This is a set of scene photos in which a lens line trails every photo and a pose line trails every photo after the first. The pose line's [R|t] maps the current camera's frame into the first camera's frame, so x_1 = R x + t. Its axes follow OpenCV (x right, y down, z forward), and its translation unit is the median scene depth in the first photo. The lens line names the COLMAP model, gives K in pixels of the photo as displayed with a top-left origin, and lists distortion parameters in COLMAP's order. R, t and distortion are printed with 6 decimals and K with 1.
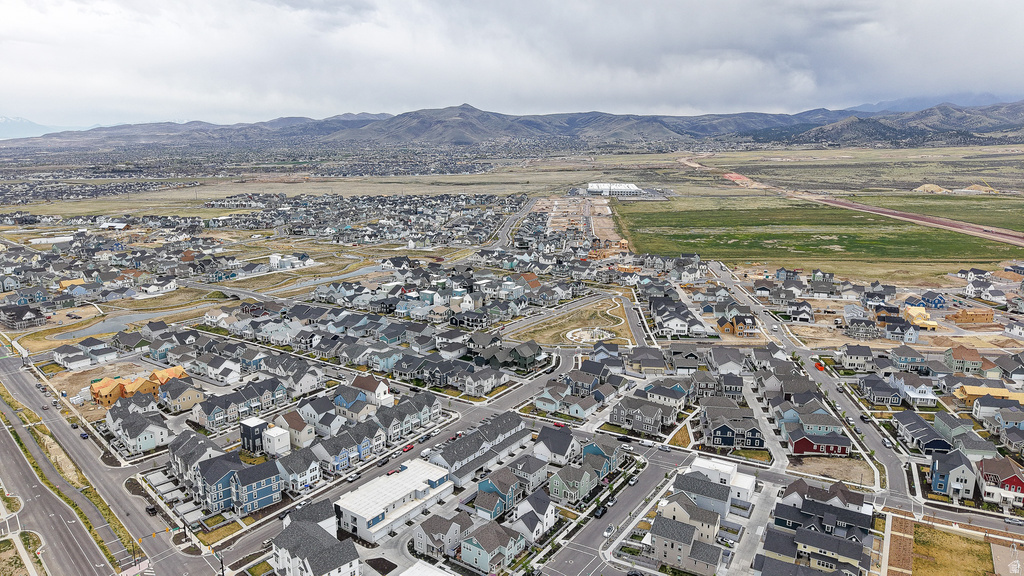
lens RADIAL K [[684.2, 0, 513.8], [0, 684.2, 290.7], [0, 0, 1]] dist [0.043133, -0.052332]
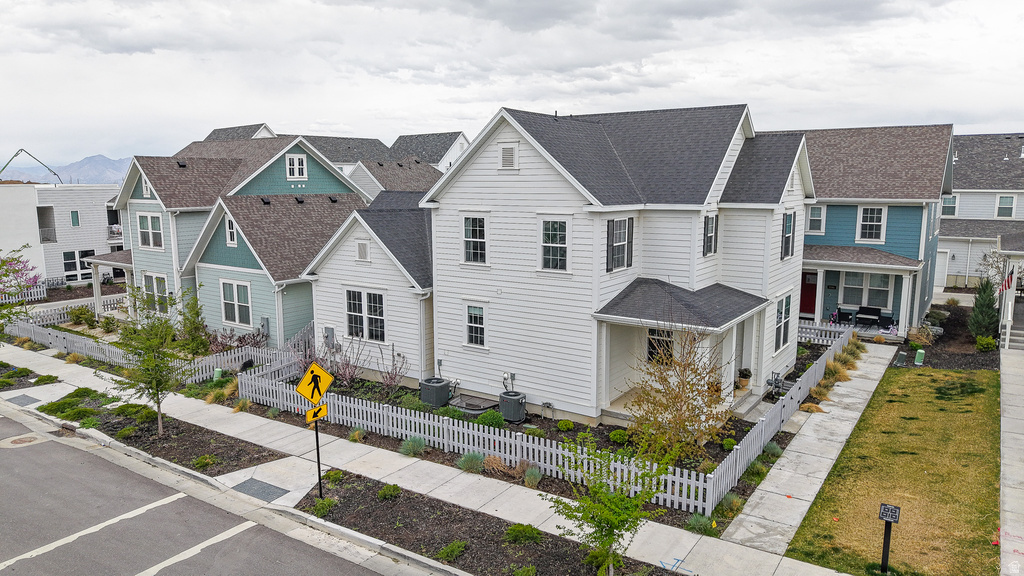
lens RADIAL K [[684.2, 0, 513.8], [0, 684.2, 290.7], [0, 0, 1]] dist [0.043133, -0.052332]
pose [[0.019130, 0.170839, -0.985113, 0.111031], [-0.209724, 0.964059, 0.163115, 0.234972], [0.977573, 0.203482, 0.054272, 0.741316]]
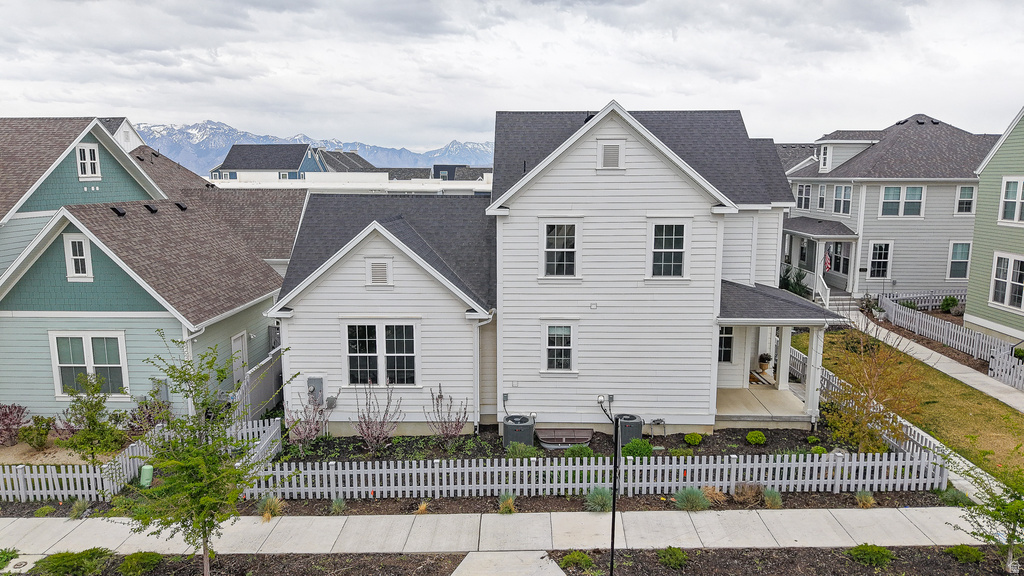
lens RADIAL K [[684.2, 0, 513.8], [0, 684.2, 290.7], [0, 0, 1]] dist [0.043133, -0.052332]
pose [[0.560871, 0.146393, -0.814858, 0.087130], [-0.179500, 0.982333, 0.052930, 0.244008], [0.808210, 0.116580, 0.577239, 0.698640]]
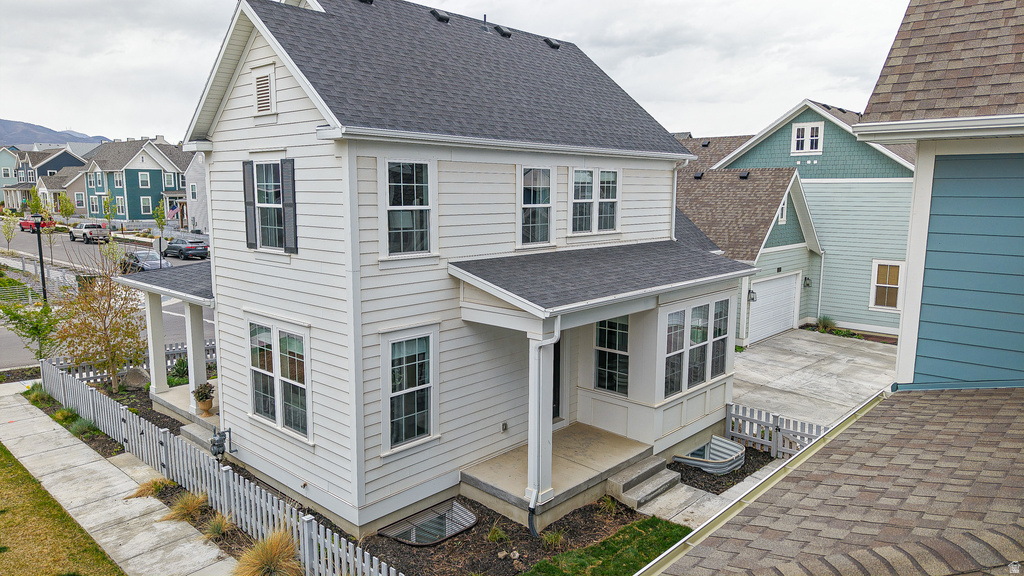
lens RADIAL K [[686.4, 0, 515.1], [0, 686.4, 292.5], [0, 0, 1]] dist [0.018723, -0.020544]
pose [[-0.992477, -0.015123, 0.121492, 0.010499], [0.028872, 0.935441, 0.352301, 0.225891], [-0.118977, 0.353159, -0.927967, 0.814467]]
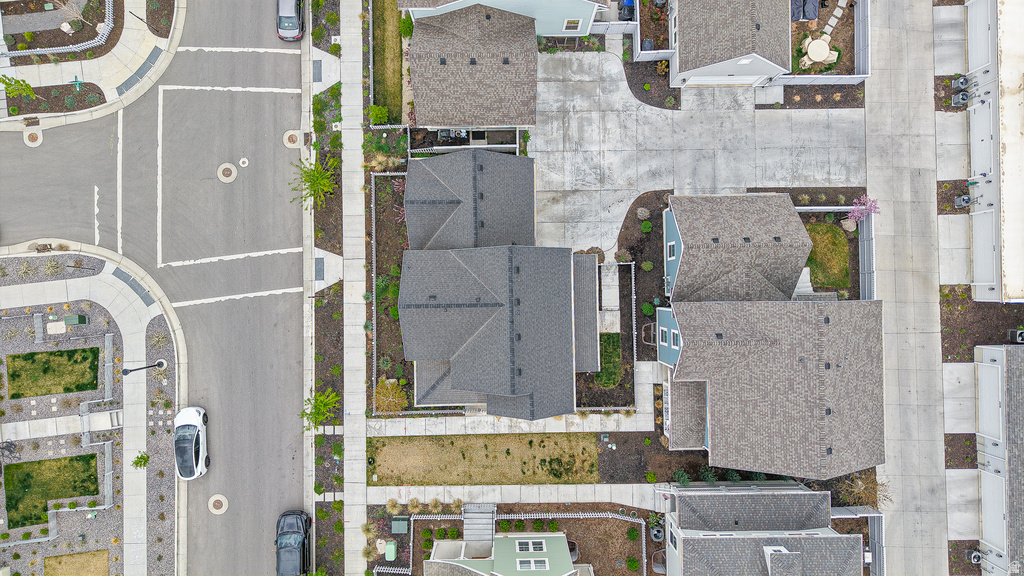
lens RADIAL K [[684.2, 0, 513.8], [0, 684.2, 290.7], [0, 0, 1]] dist [0.043133, -0.052332]
pose [[-0.805040, 0.593071, -0.013295, 0.020188], [-0.139487, -0.167462, 0.975961, 0.092343], [0.576588, 0.787542, 0.217540, 0.721316]]
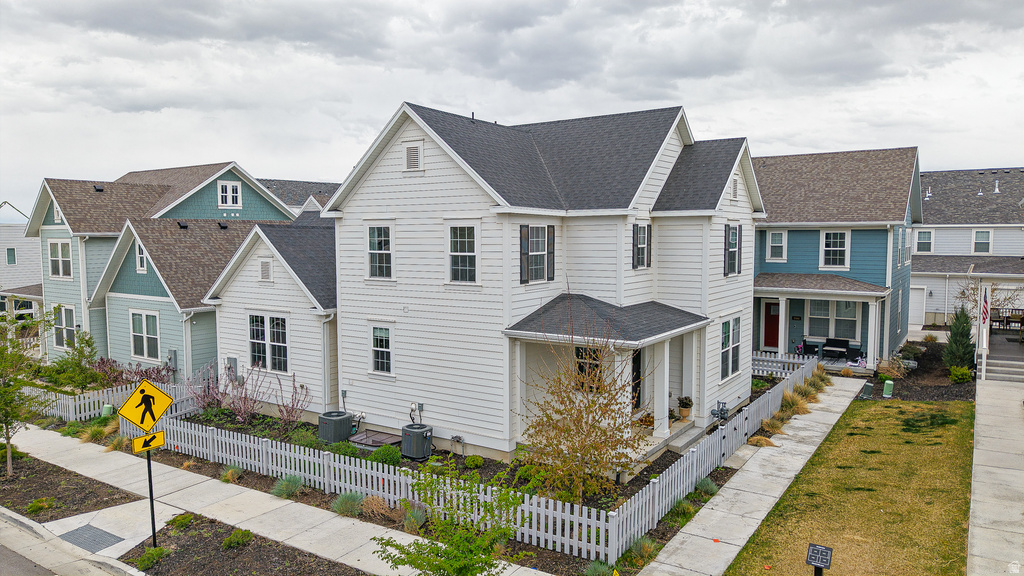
lens RADIAL K [[686.4, 0, 515.1], [0, 686.4, 292.5], [0, 0, 1]] dist [0.018723, -0.020544]
pose [[0.029517, 0.093528, -0.995179, 0.103329], [-0.208275, 0.974335, 0.085392, 0.238130], [0.977625, 0.204751, 0.048239, 0.750676]]
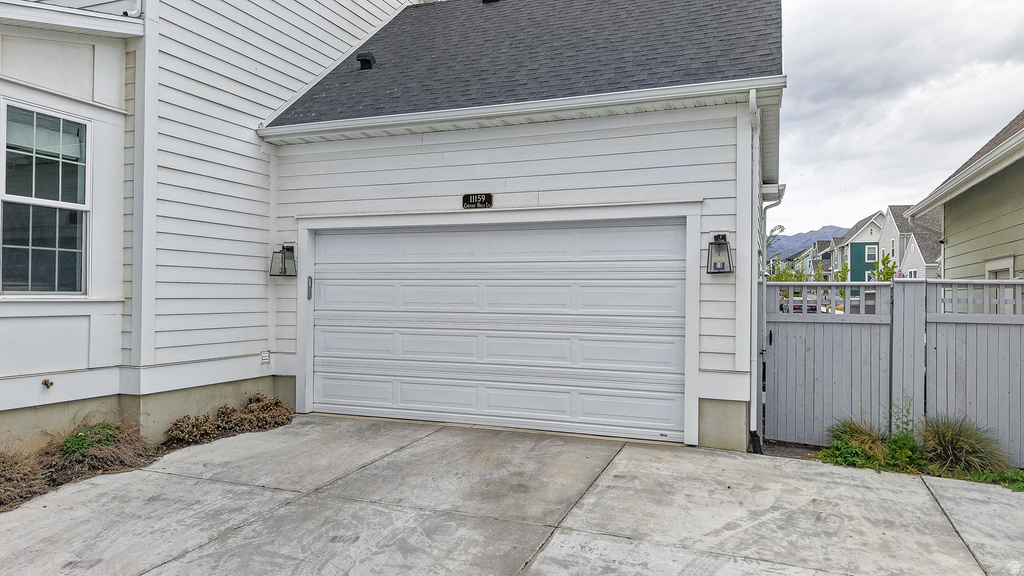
lens RADIAL K [[684.2, 0, 513.8], [0, 684.2, 290.7], [0, 0, 1]] dist [0.043133, -0.052332]
pose [[-0.247716, 0.016100, 0.968699, -0.024371], [0.201105, 0.978939, 0.035156, 0.255160], [-0.947731, 0.203519, -0.245737, 0.750390]]
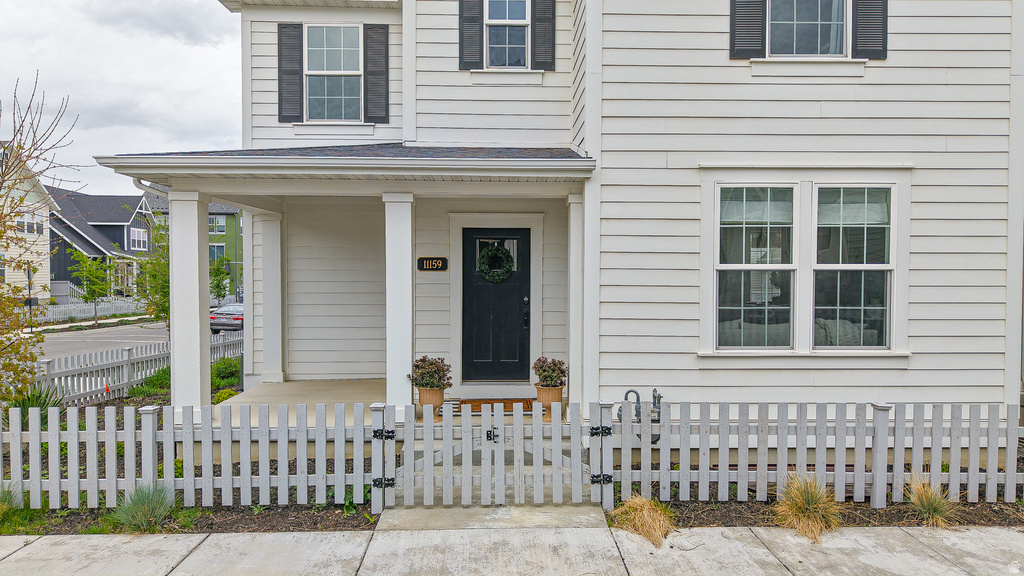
lens RADIAL K [[686.4, 0, 515.1], [0, 686.4, 292.5], [0, 0, 1]] dist [0.018723, -0.020544]
pose [[-0.802535, 0.024550, -0.596100, 0.054864], [-0.119600, 0.972250, 0.201060, 0.242400], [0.584494, 0.232651, -0.777328, 0.792610]]
